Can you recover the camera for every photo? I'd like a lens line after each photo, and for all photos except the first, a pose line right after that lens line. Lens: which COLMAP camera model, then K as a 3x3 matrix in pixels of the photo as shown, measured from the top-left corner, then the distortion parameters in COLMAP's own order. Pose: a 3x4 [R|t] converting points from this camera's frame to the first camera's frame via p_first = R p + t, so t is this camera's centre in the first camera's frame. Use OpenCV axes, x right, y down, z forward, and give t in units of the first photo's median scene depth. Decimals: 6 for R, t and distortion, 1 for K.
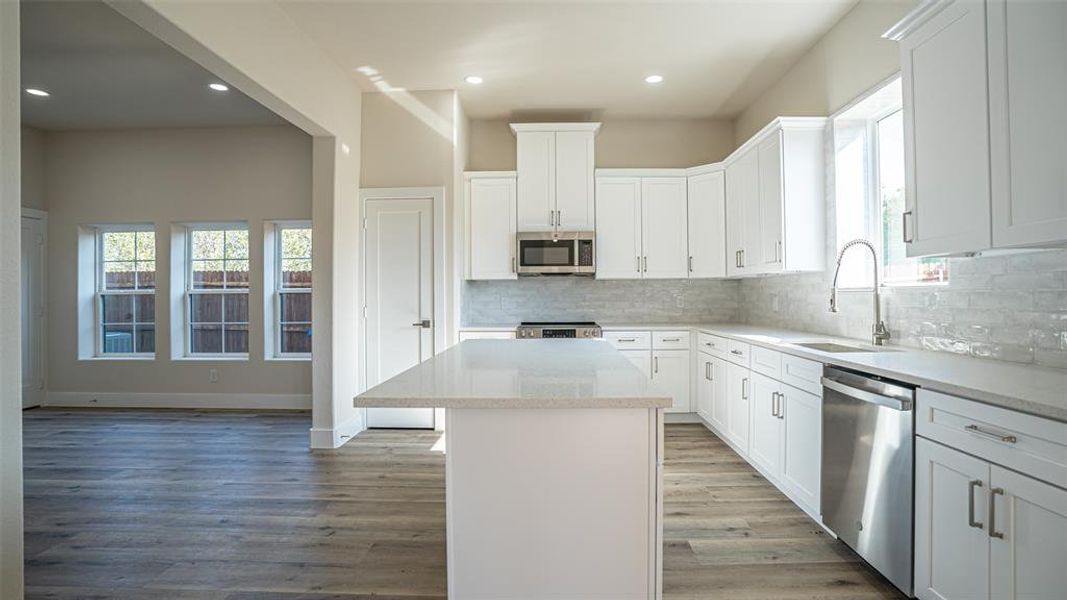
lens RADIAL K [[499.5, 0, 599.4], [0, 499.5, 296.8], [0, 0, 1]] dist [-0.074180, 0.000465]
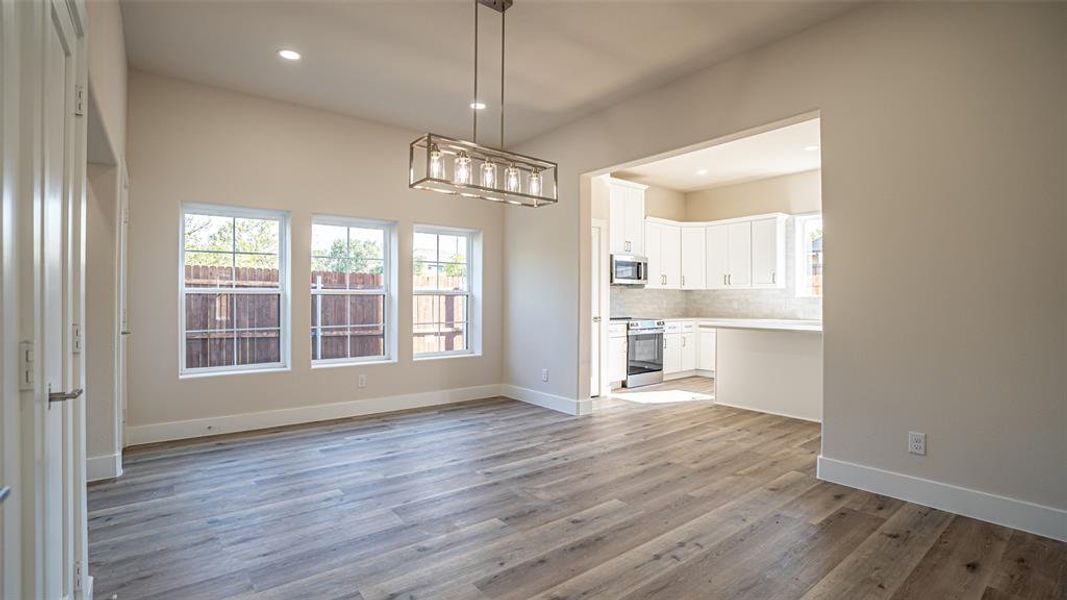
lens RADIAL K [[511.2, 0, 555.6], [0, 511.2, 299.3], [0, 0, 1]] dist [-0.046953, 0.000025]
pose [[0.773527, 0.007375, 0.633720, -1.203246], [-0.001961, 0.999955, -0.009244, 0.011937], [-0.633760, 0.005908, 0.773507, -0.030309]]
